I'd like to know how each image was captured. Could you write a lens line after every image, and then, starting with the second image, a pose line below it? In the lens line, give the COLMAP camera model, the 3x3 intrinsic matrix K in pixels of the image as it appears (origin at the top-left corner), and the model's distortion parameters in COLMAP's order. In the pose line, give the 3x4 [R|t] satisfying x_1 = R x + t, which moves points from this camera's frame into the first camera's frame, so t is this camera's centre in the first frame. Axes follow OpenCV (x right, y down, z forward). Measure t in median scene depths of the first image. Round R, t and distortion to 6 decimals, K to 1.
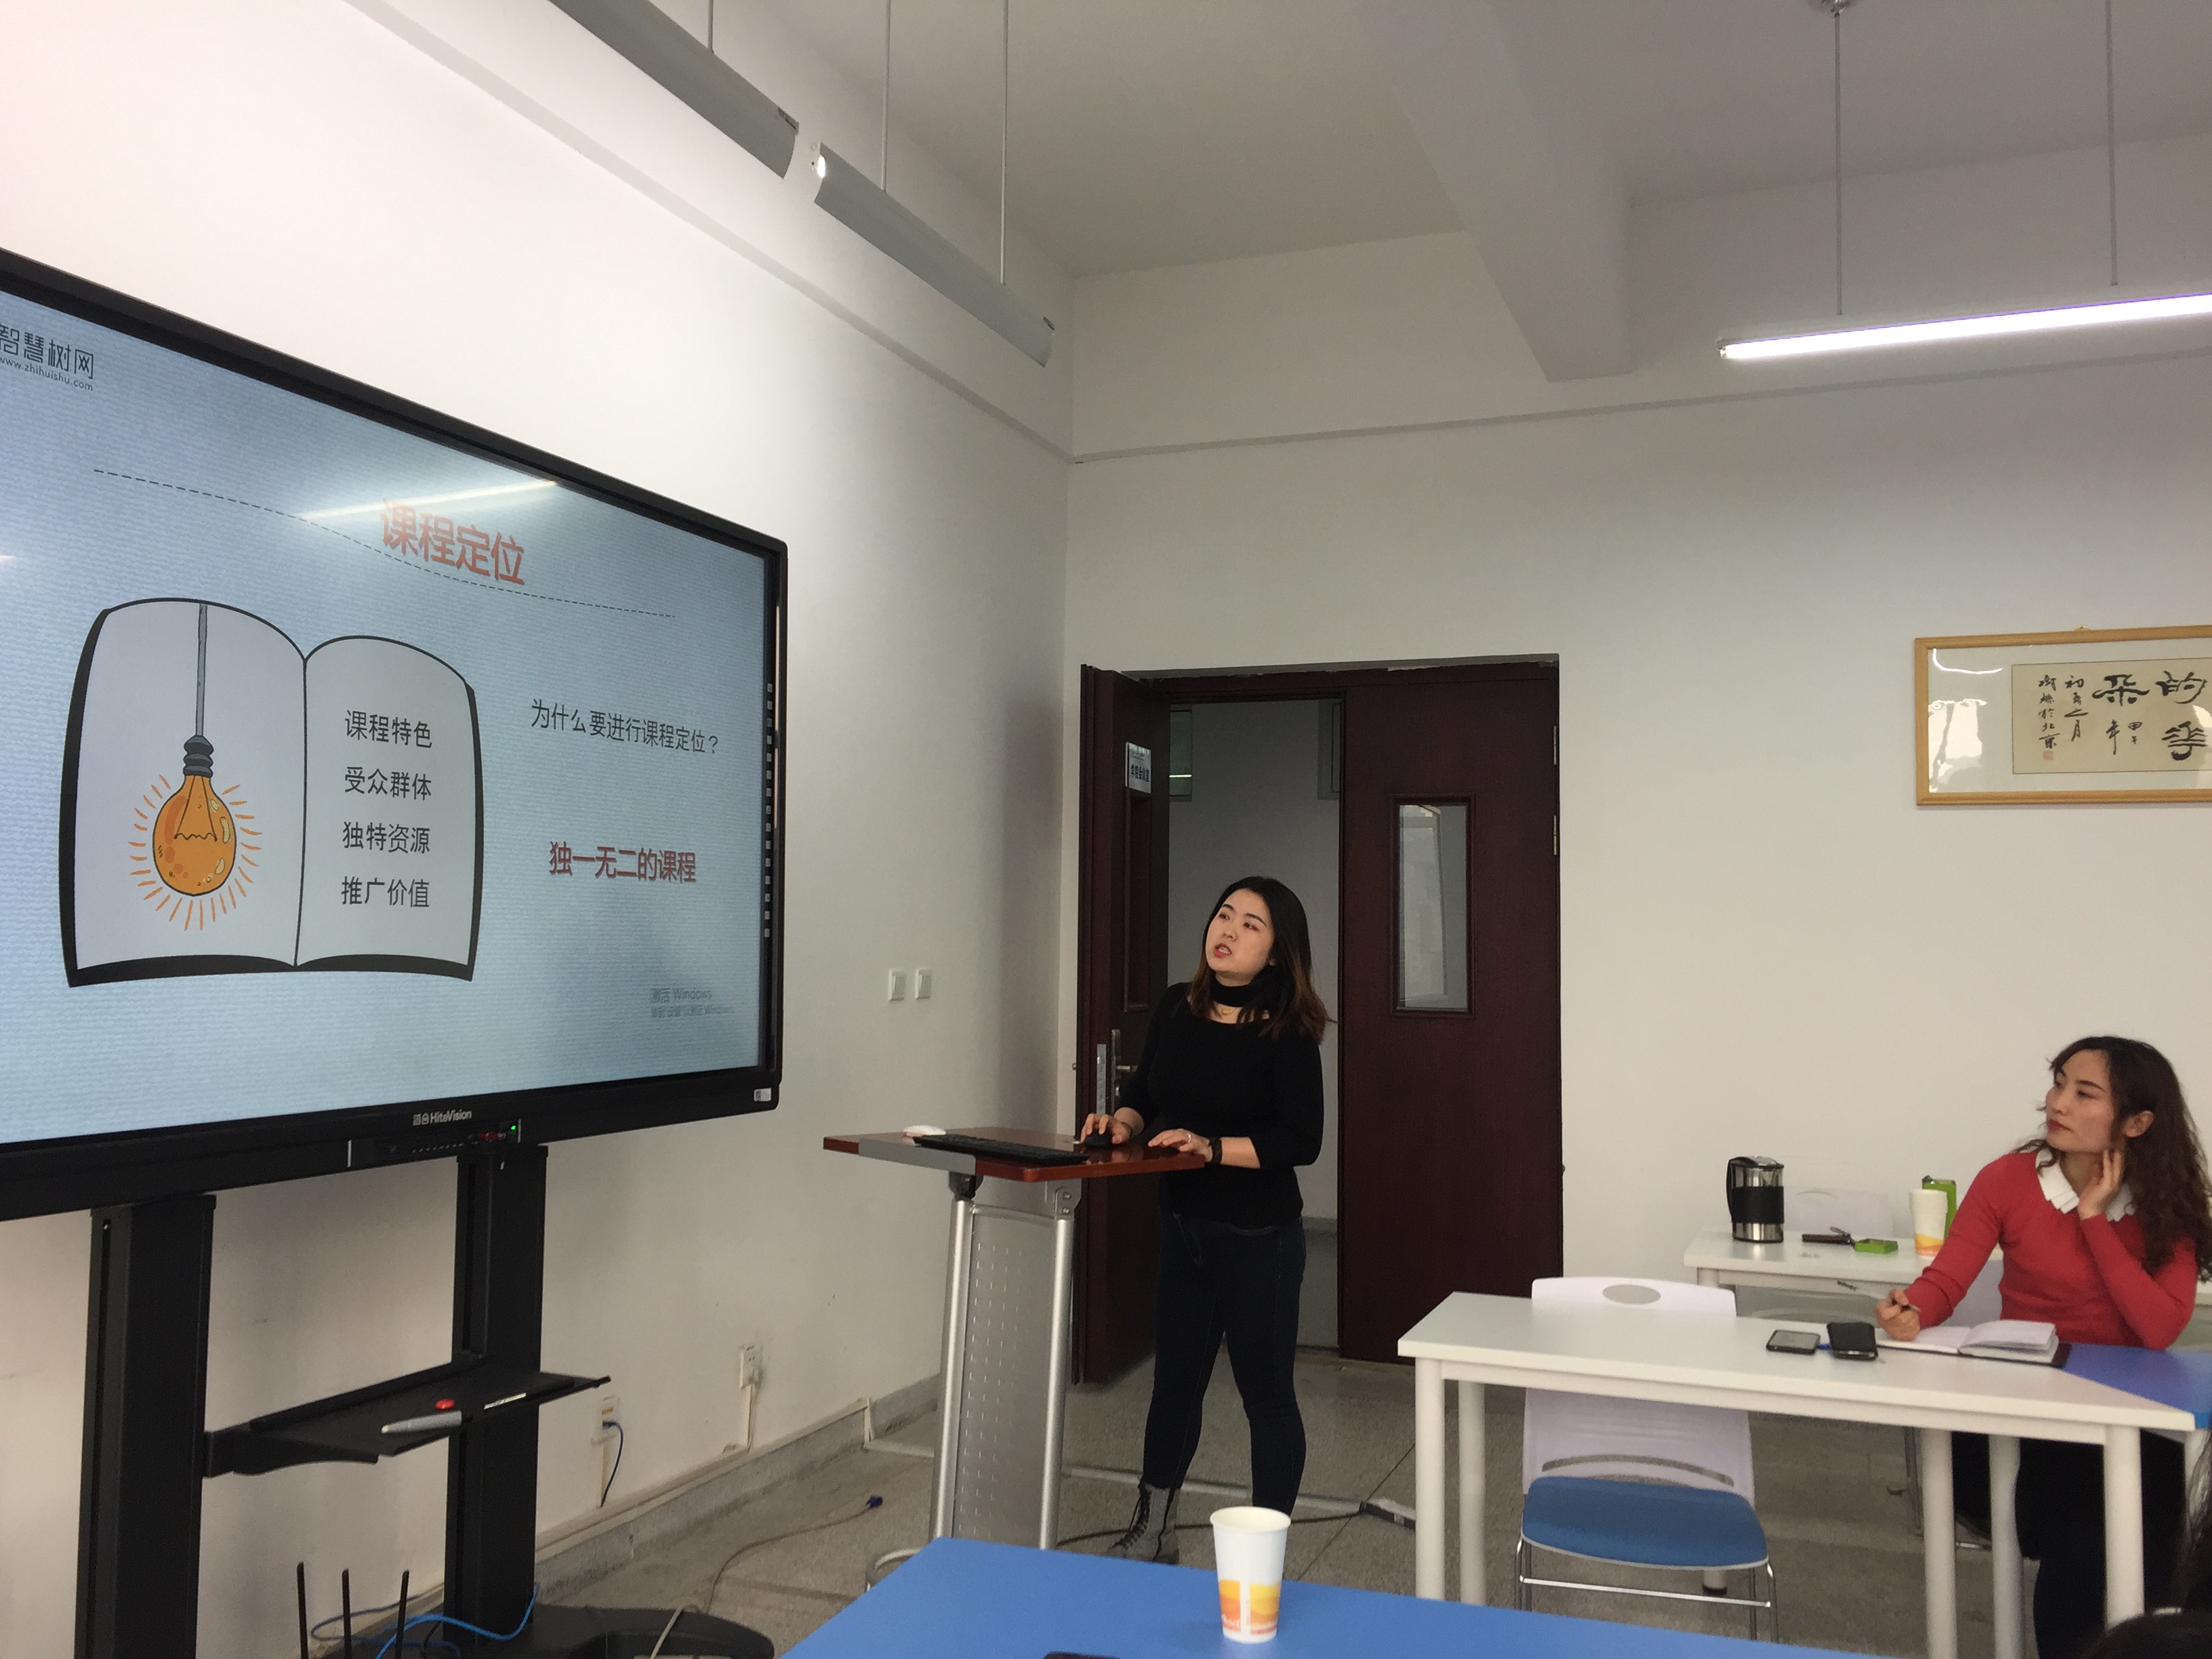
lens RADIAL K [[1905.0, 0, 1121.0], [0, 1905.0, 809.3], [0, 0, 1]] dist [0.085469, -0.037468]
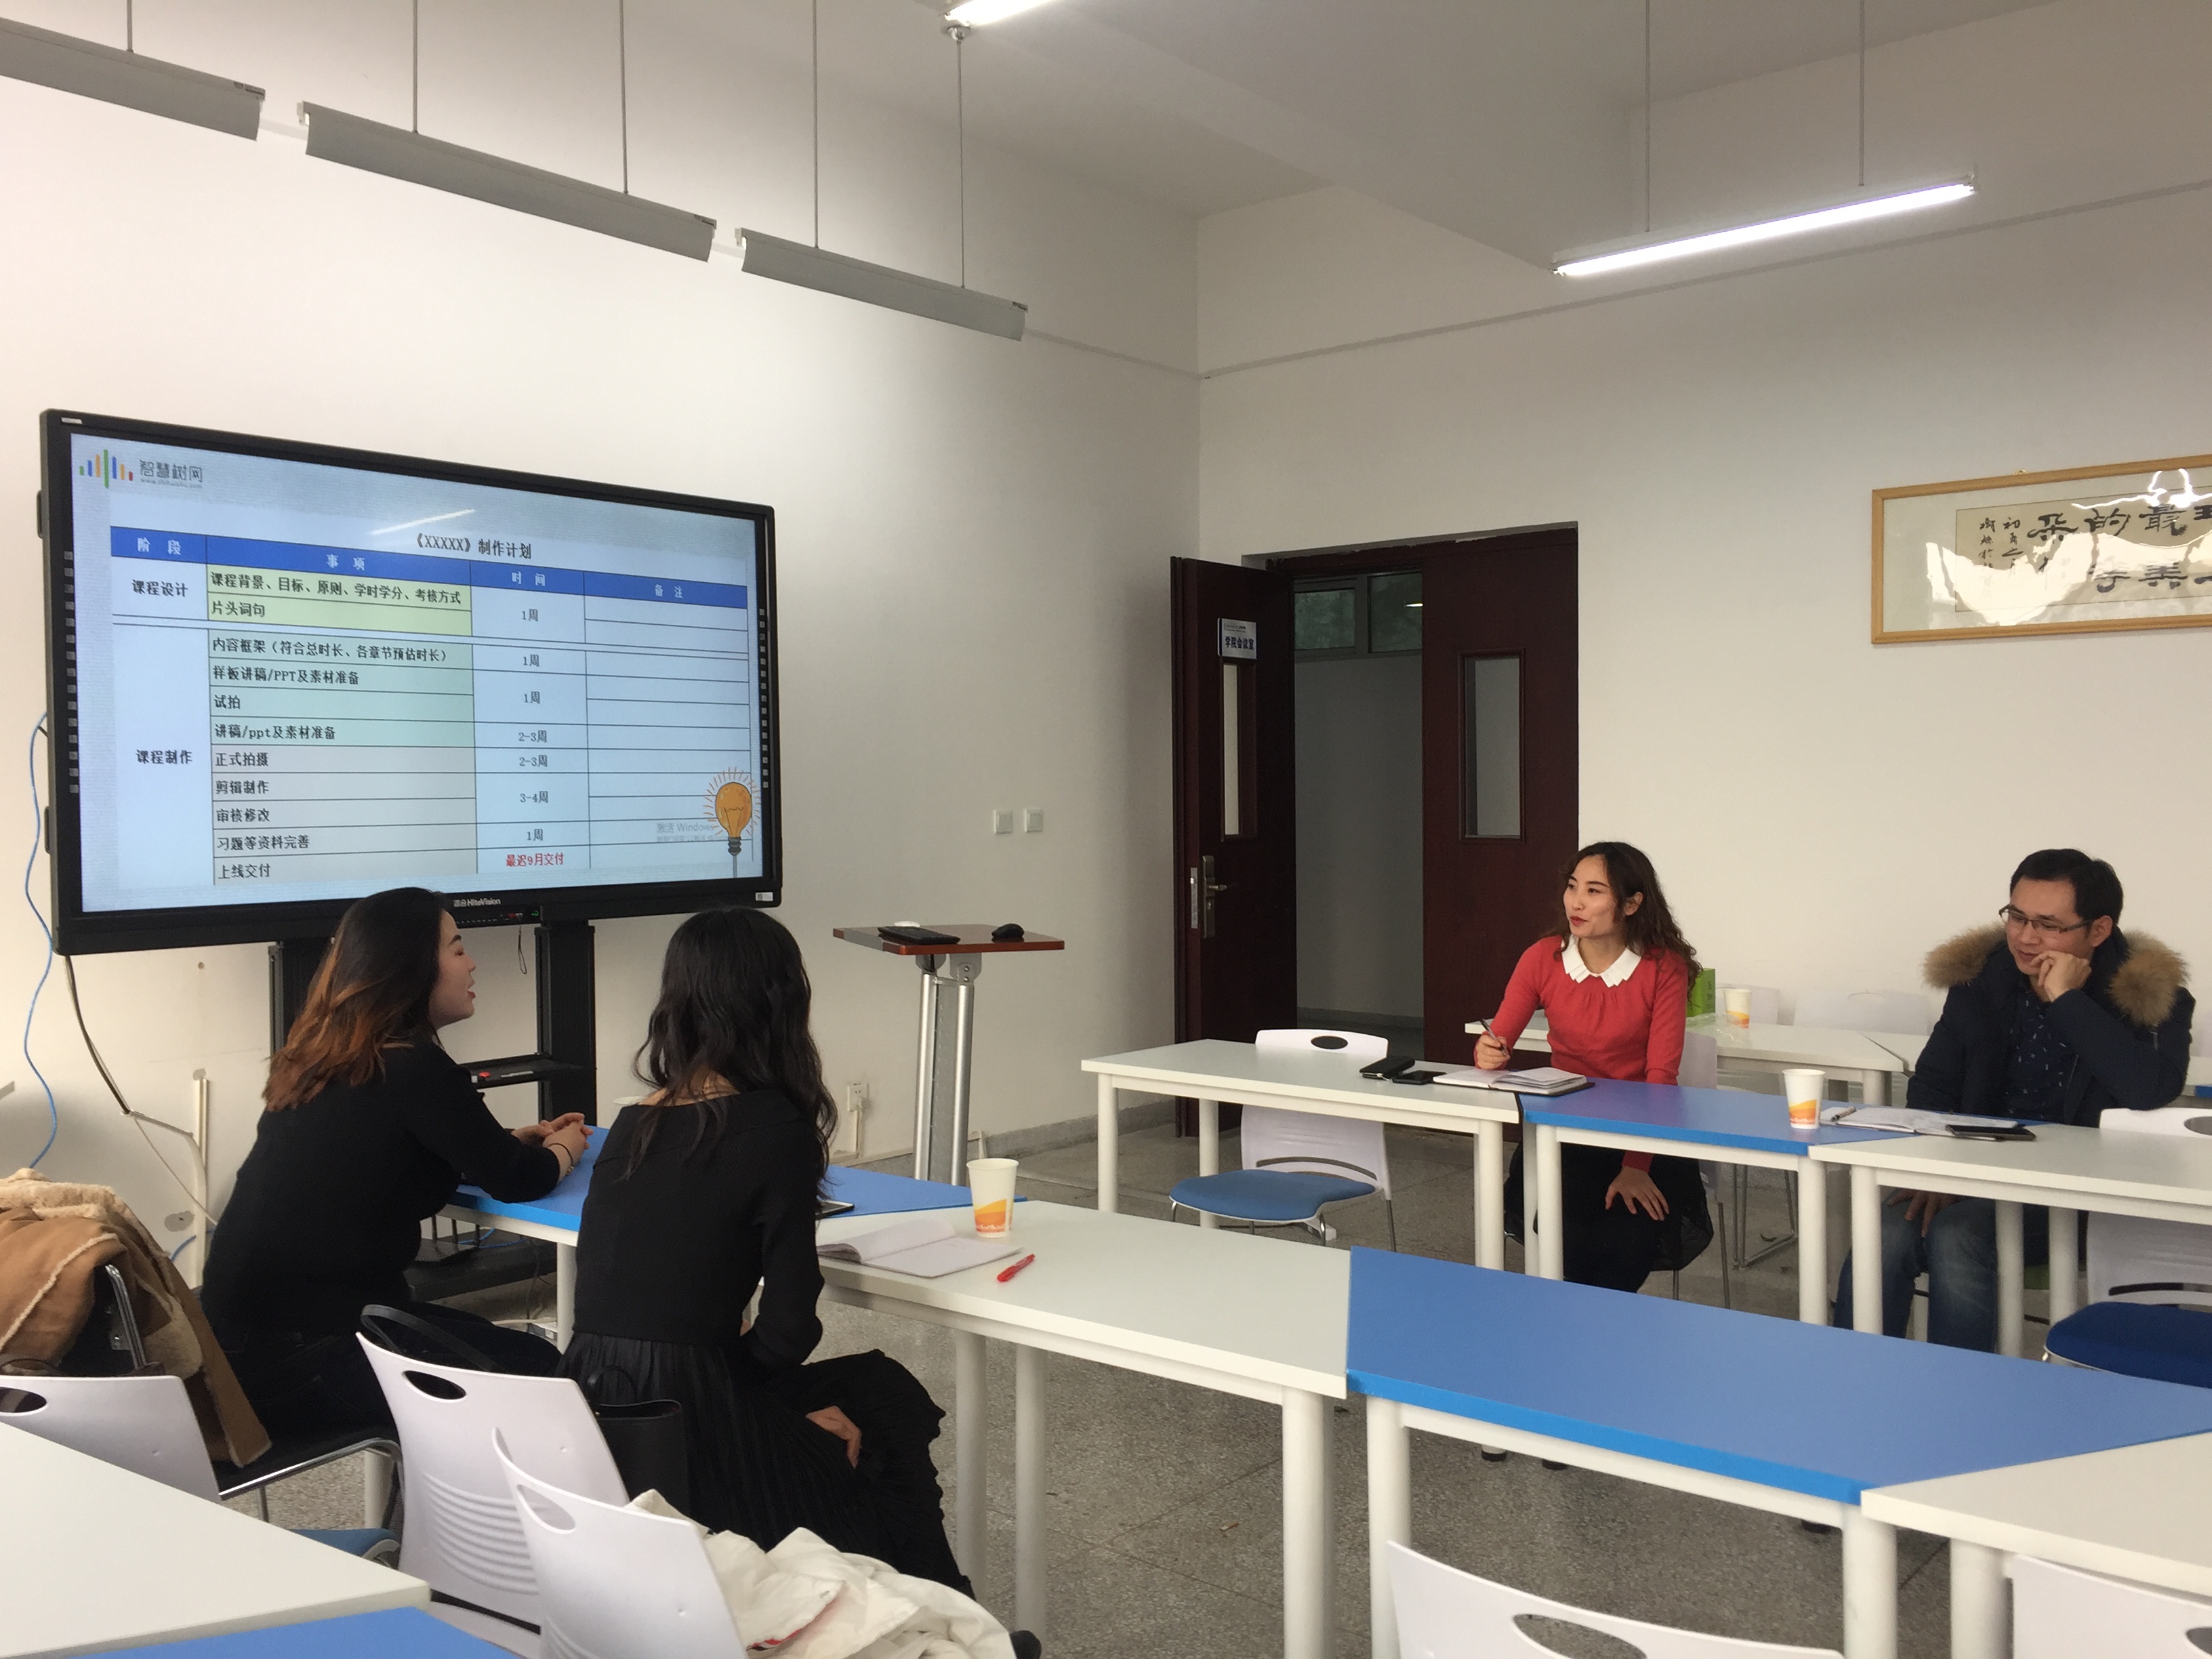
lens RADIAL K [[1905.0, 0, 1108.8], [0, 1905.0, 813.8], [0, 0, 1]] dist [0.085469, -0.037468]
pose [[0.943210, -0.014139, -0.331895, 0.400852], [0.042300, 0.996073, 0.077778, -0.010832], [0.329492, -0.087401, 0.940104, -0.199174]]
